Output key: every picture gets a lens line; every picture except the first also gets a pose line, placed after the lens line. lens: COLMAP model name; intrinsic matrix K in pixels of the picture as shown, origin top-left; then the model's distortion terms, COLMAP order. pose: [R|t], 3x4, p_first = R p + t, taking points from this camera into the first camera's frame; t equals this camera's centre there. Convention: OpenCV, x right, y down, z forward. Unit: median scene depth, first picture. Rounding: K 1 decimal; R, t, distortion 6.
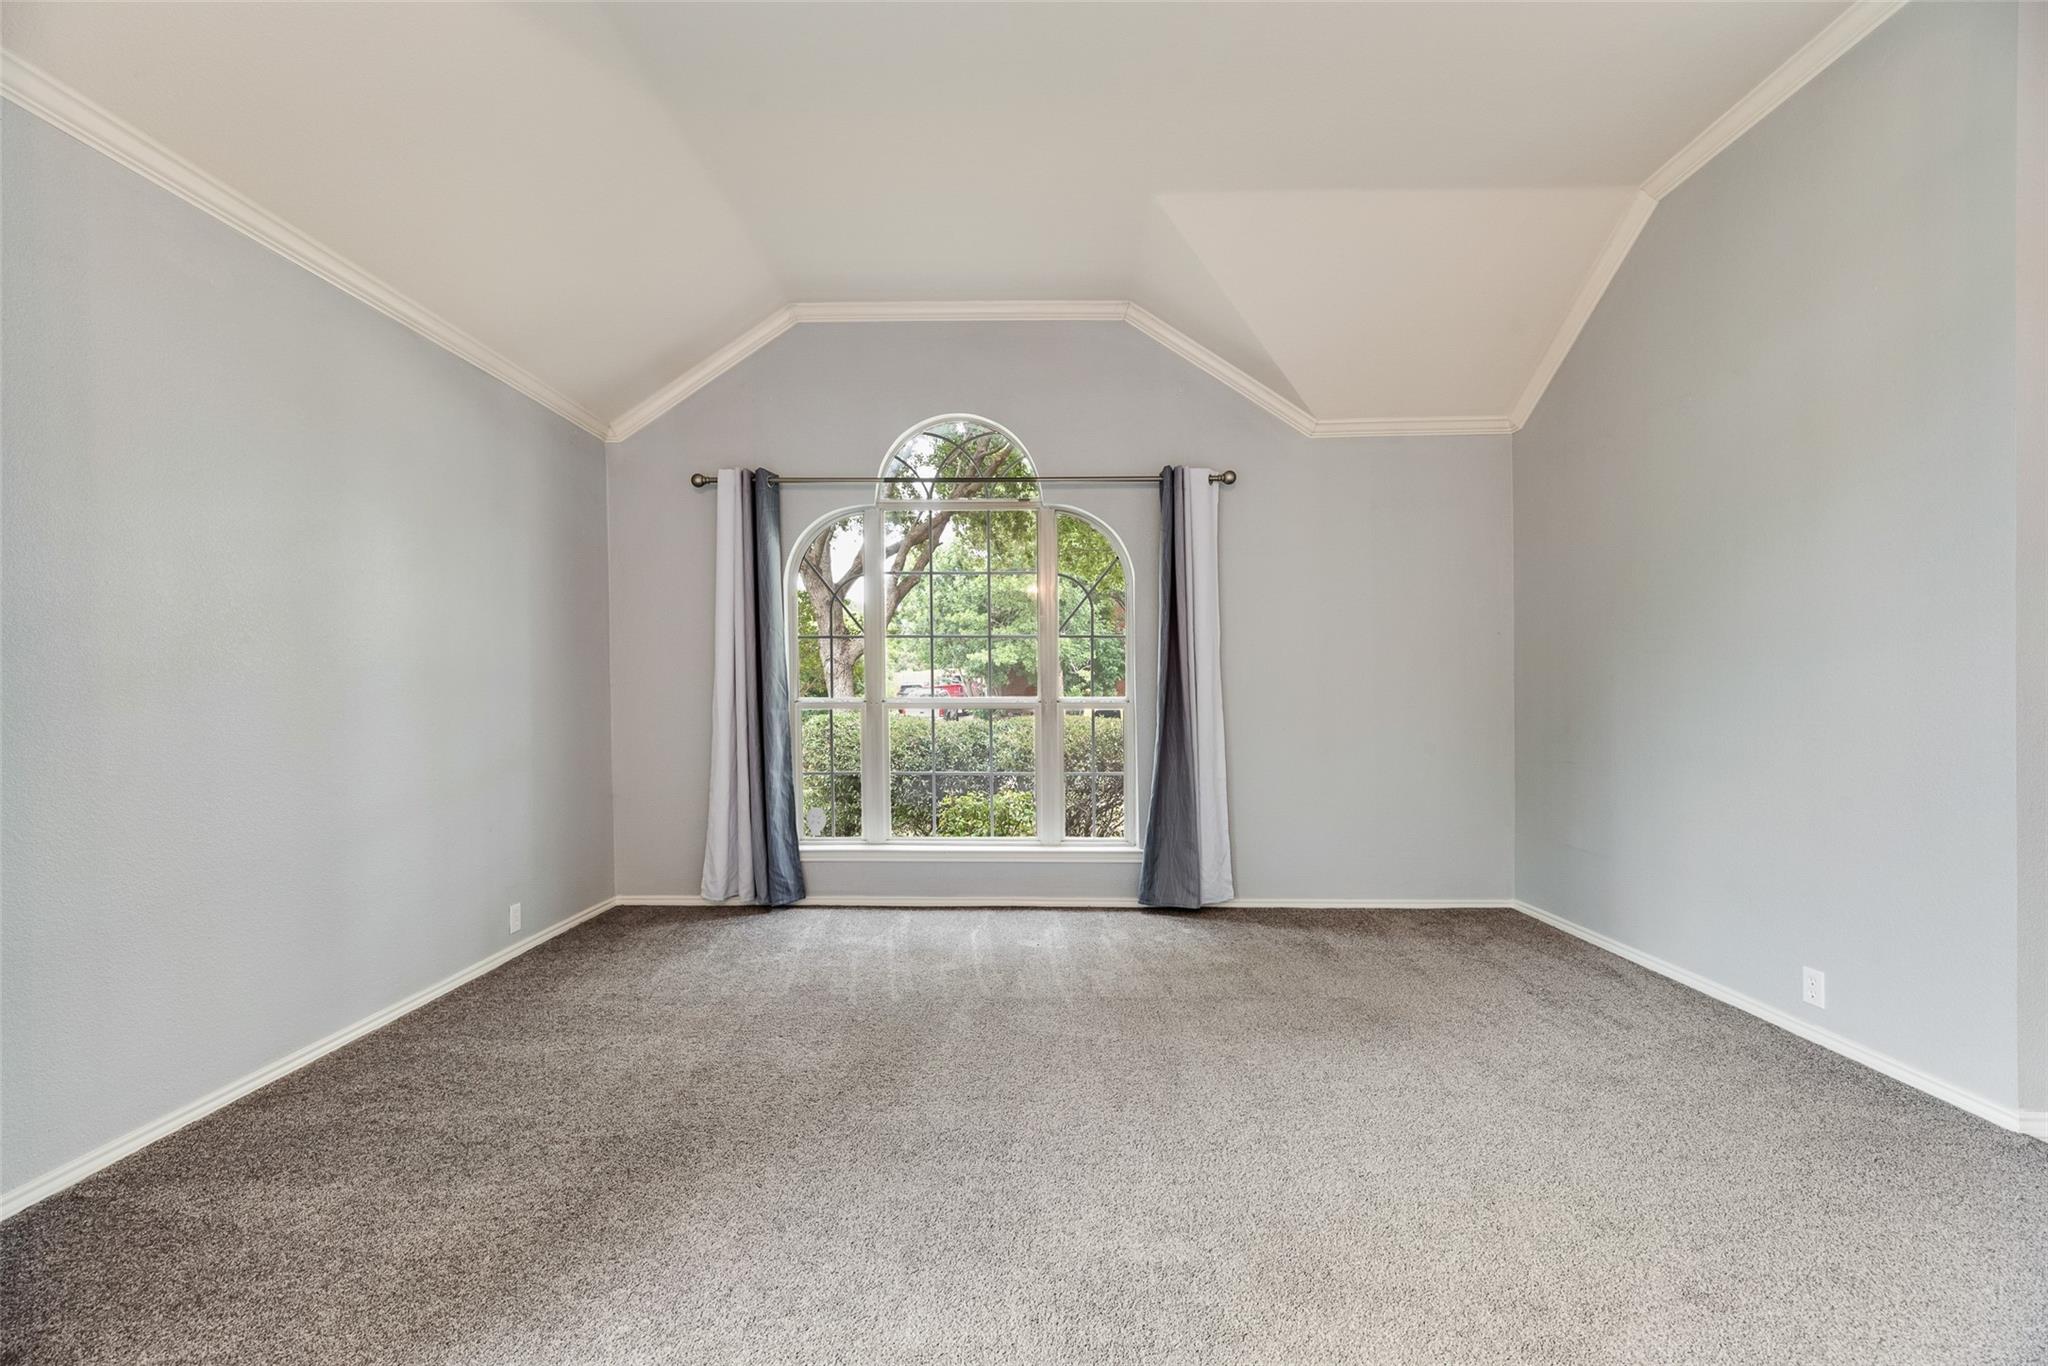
lens RADIAL K [[835.8, 0, 1021.0], [0, 835.8, 694.3], [0, 0, 1]] dist [0.002239, 0.000376]
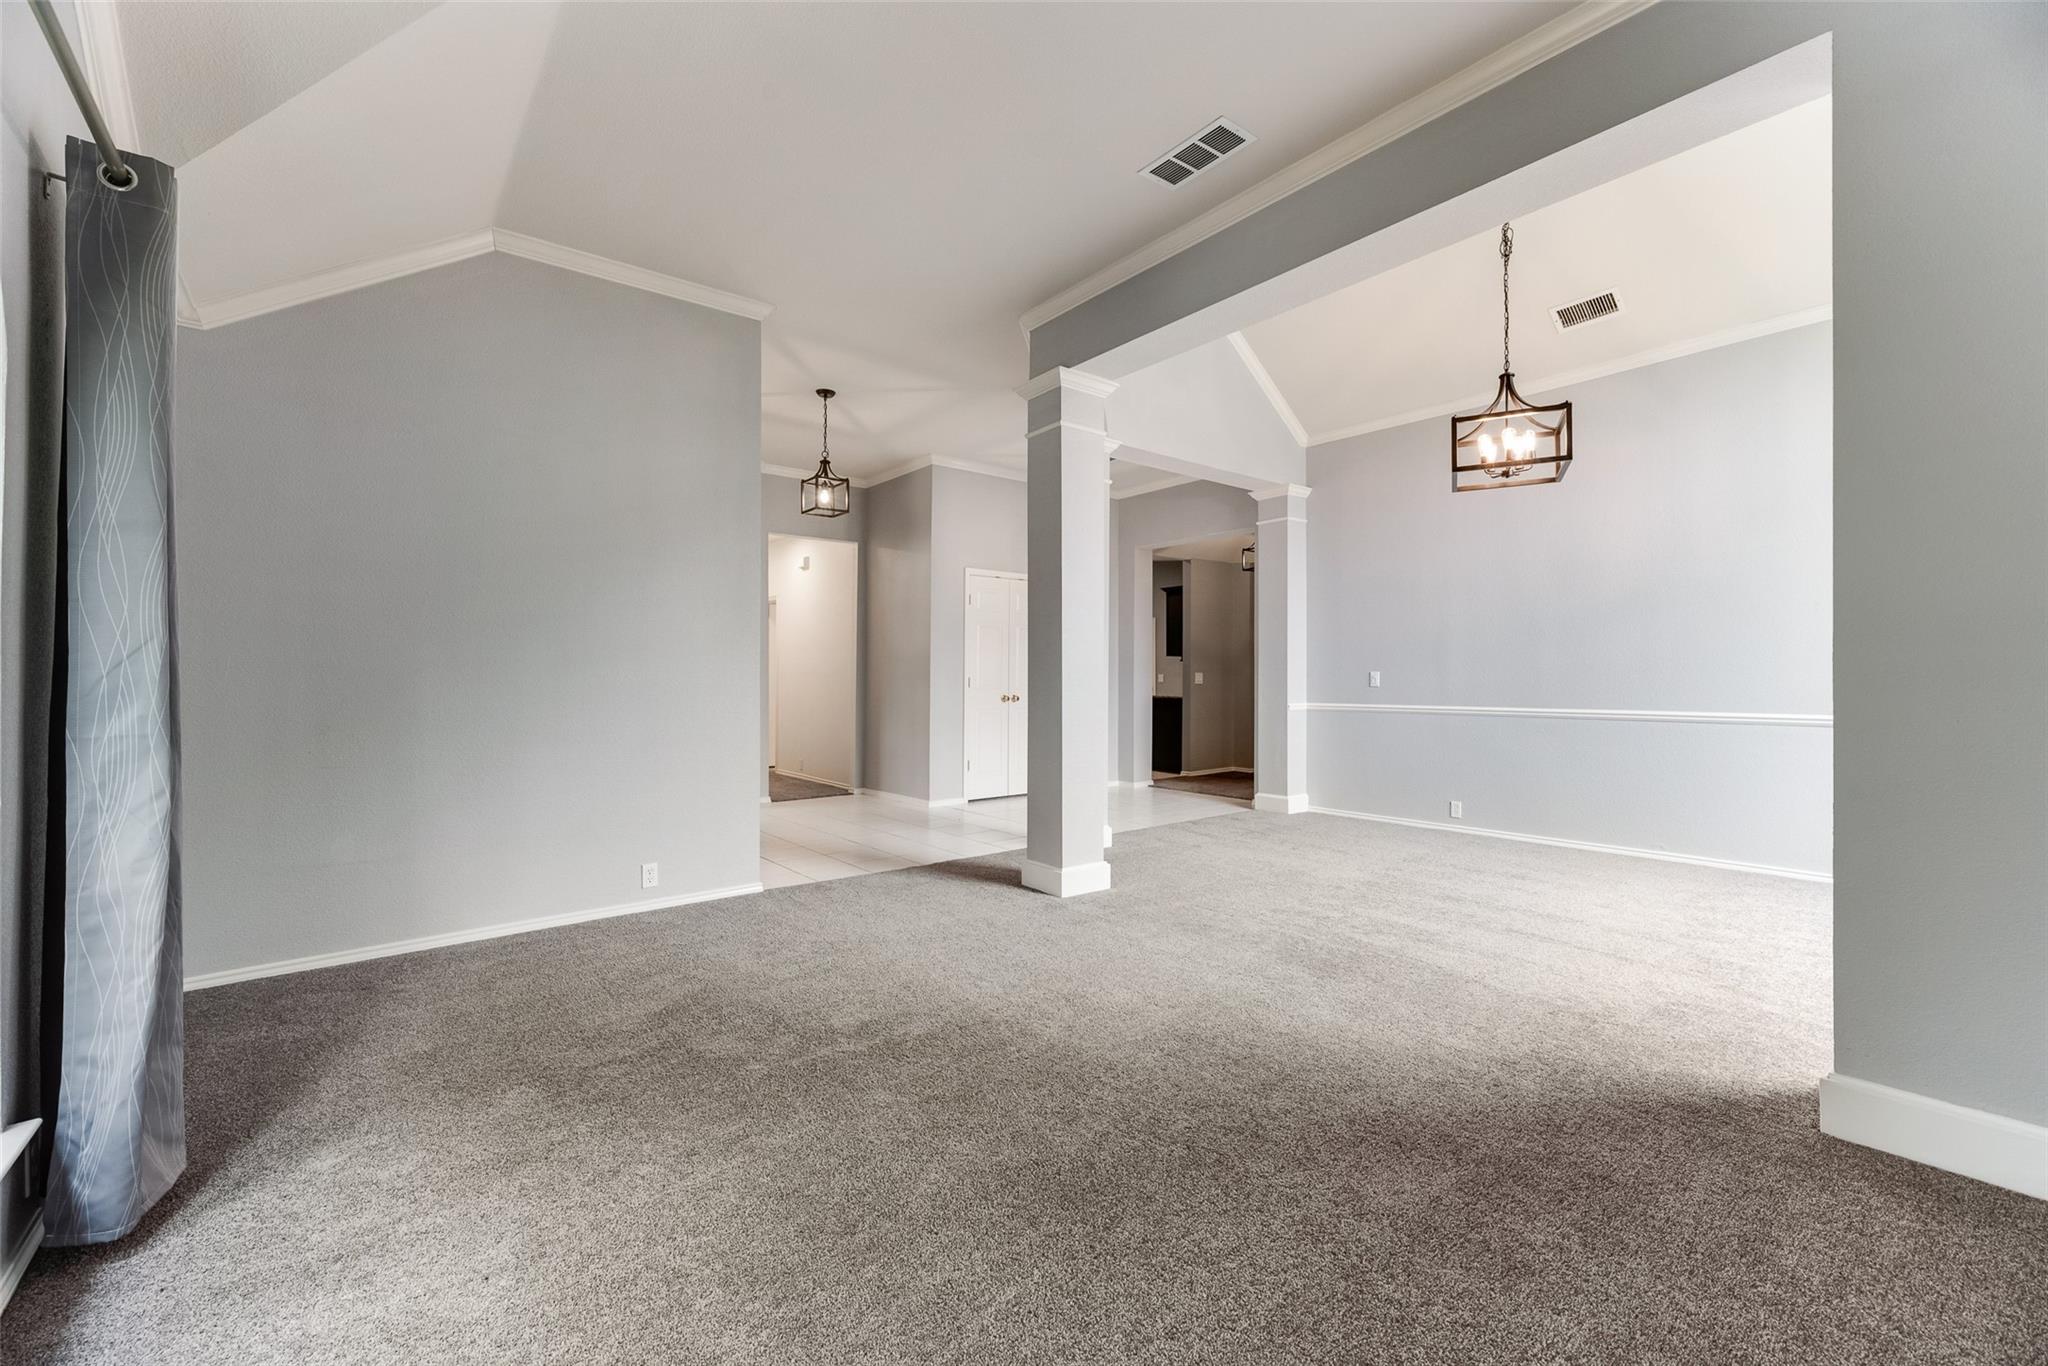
lens RADIAL K [[835.8, 0, 1022.6], [0, 835.8, 677.8], [0, 0, 1]] dist [0.002239, 0.000376]
pose [[-0.642216, 0.005573, 0.766504, -0.444773], [0.011348, 0.999933, 0.002238, -0.006888], [-0.766440, 0.010135, -0.642236, 0.957821]]
